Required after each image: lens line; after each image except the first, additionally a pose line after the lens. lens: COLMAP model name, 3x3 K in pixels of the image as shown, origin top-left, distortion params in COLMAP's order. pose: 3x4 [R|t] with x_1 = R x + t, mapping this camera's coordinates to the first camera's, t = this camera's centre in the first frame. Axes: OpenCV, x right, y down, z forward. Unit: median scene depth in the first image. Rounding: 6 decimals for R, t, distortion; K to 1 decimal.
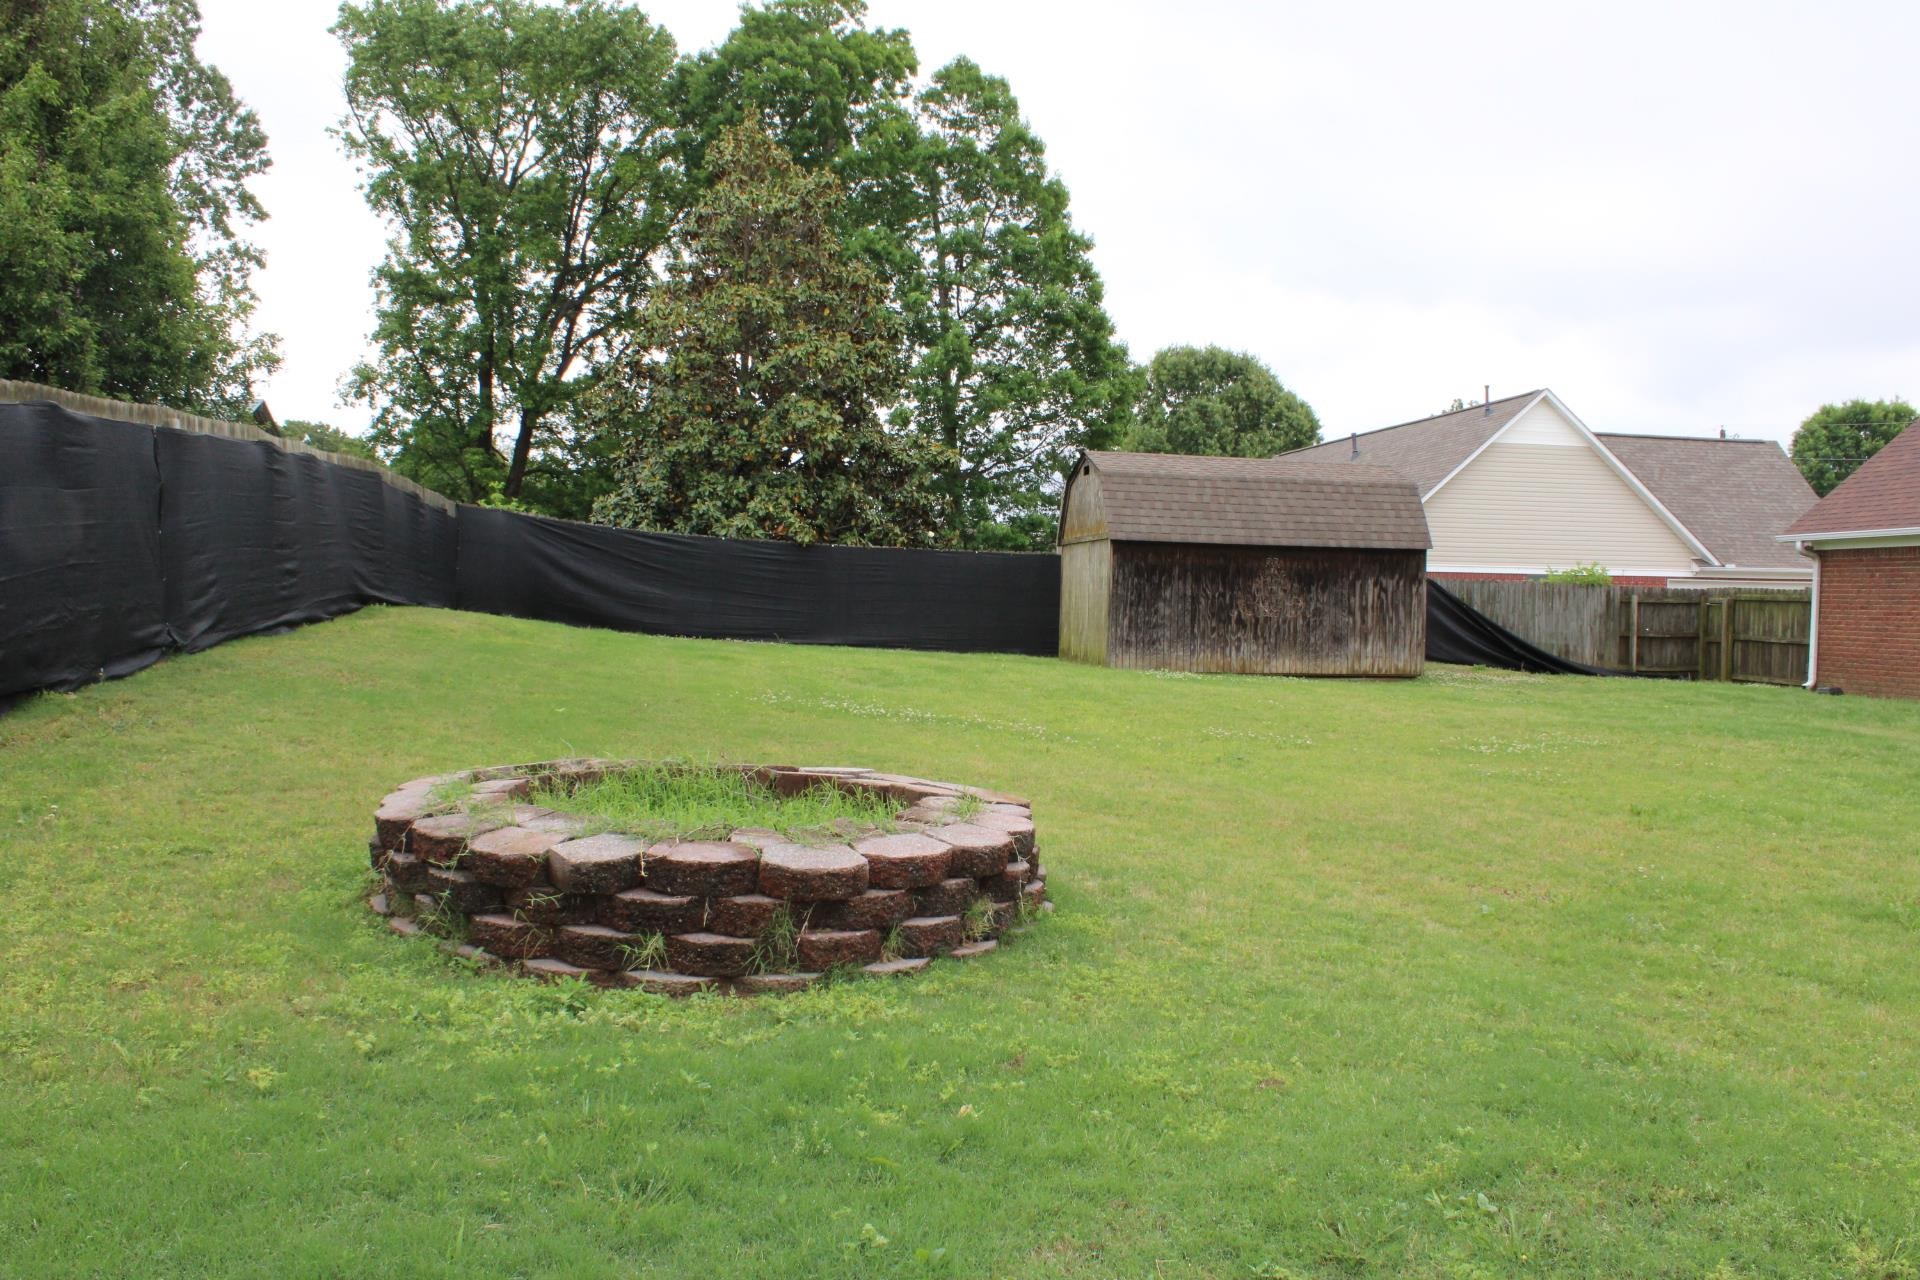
lens RADIAL K [[1666.5, 0, 967.4], [0, 1666.5, 638.5], [0, 0, 1]] dist [-0.147909, 0.155928]
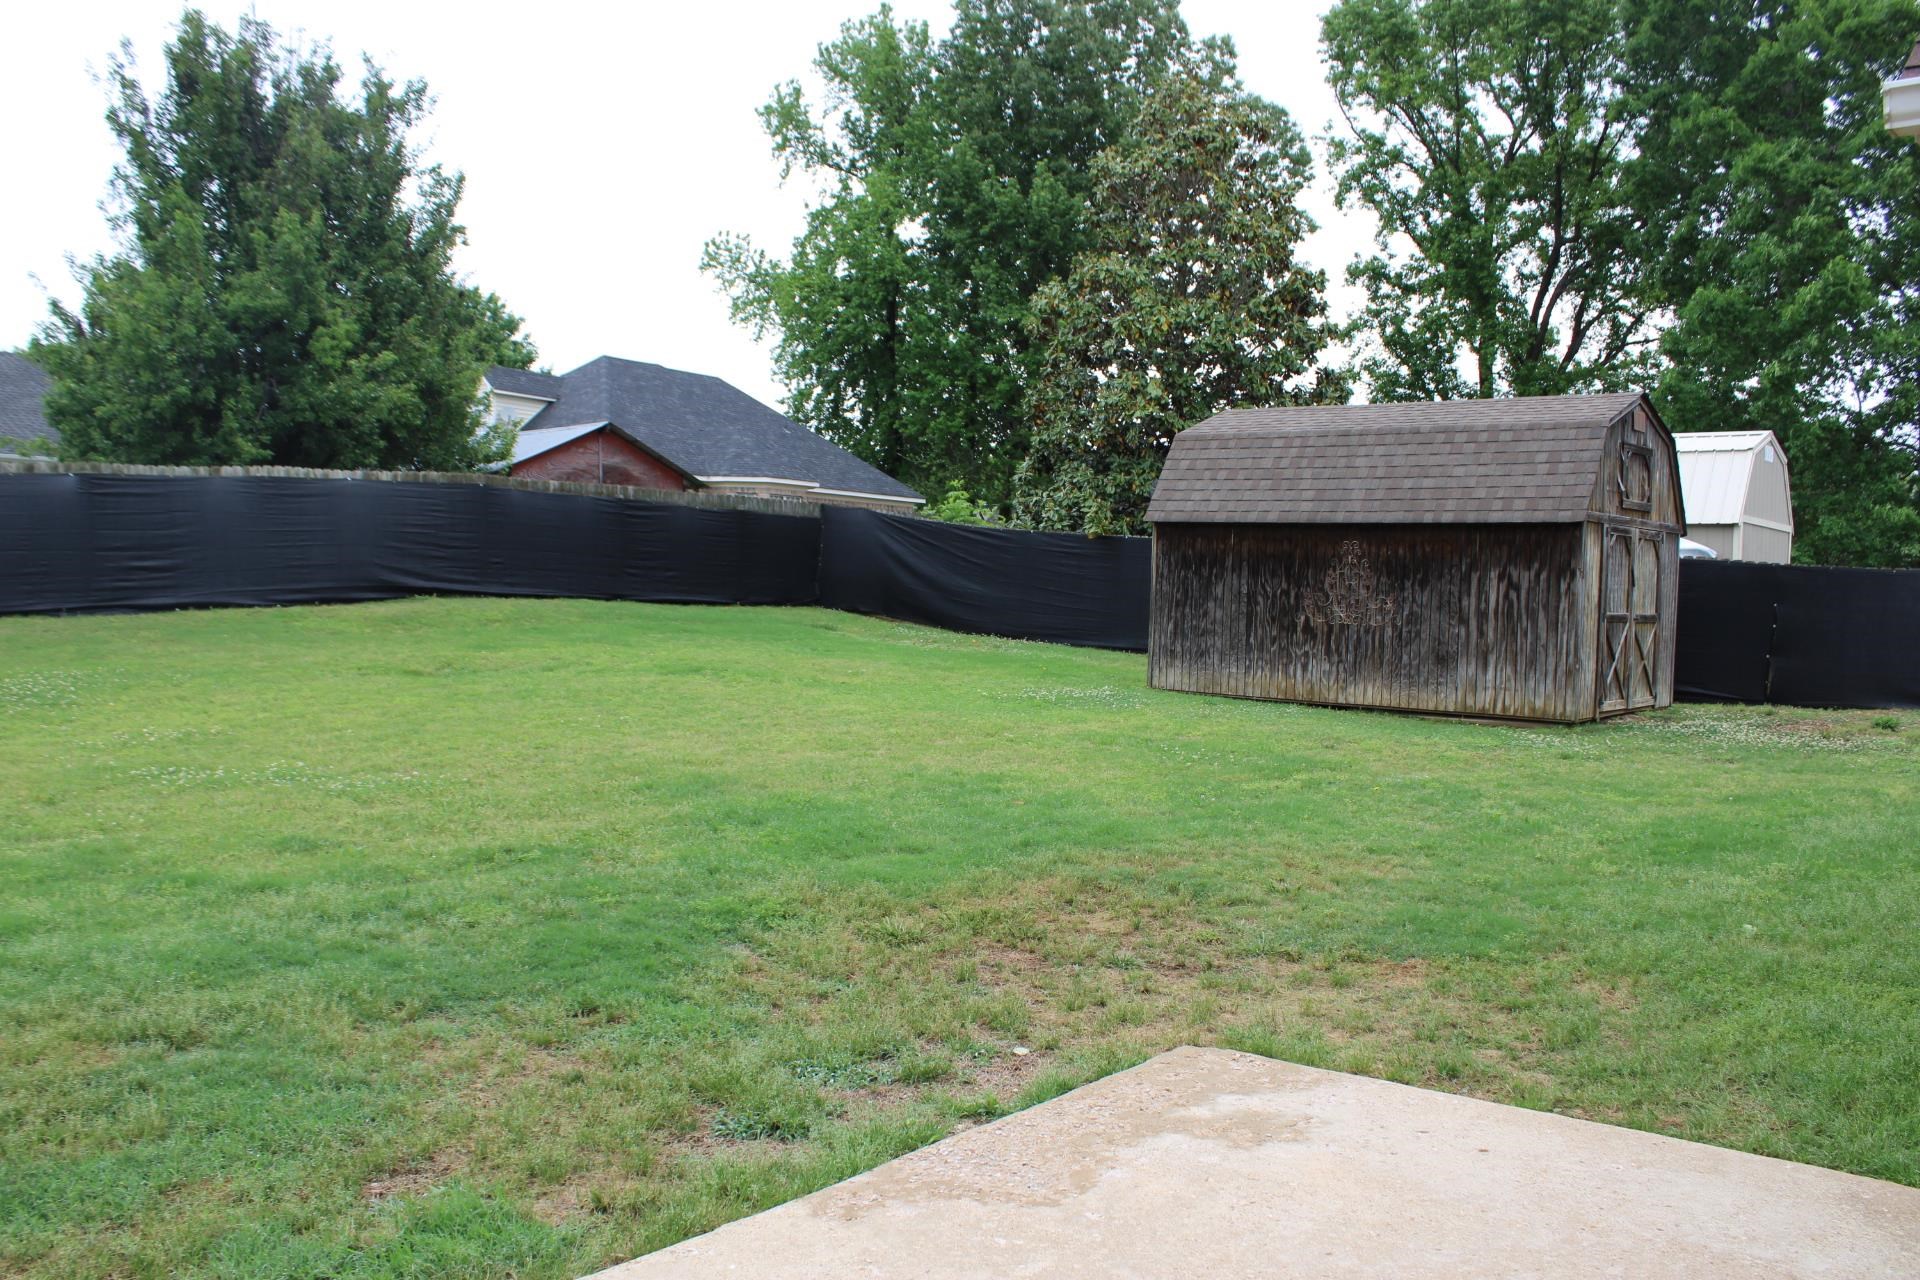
lens RADIAL K [[1666.5, 0, 959.8], [0, 1666.5, 639.6], [0, 0, 1]] dist [-0.147909, 0.155928]
pose [[0.614046, 0.026766, -0.788816, 0.634447], [-0.028243, 0.999530, 0.011930, -0.010135], [0.788765, 0.014953, 0.614514, 0.433161]]
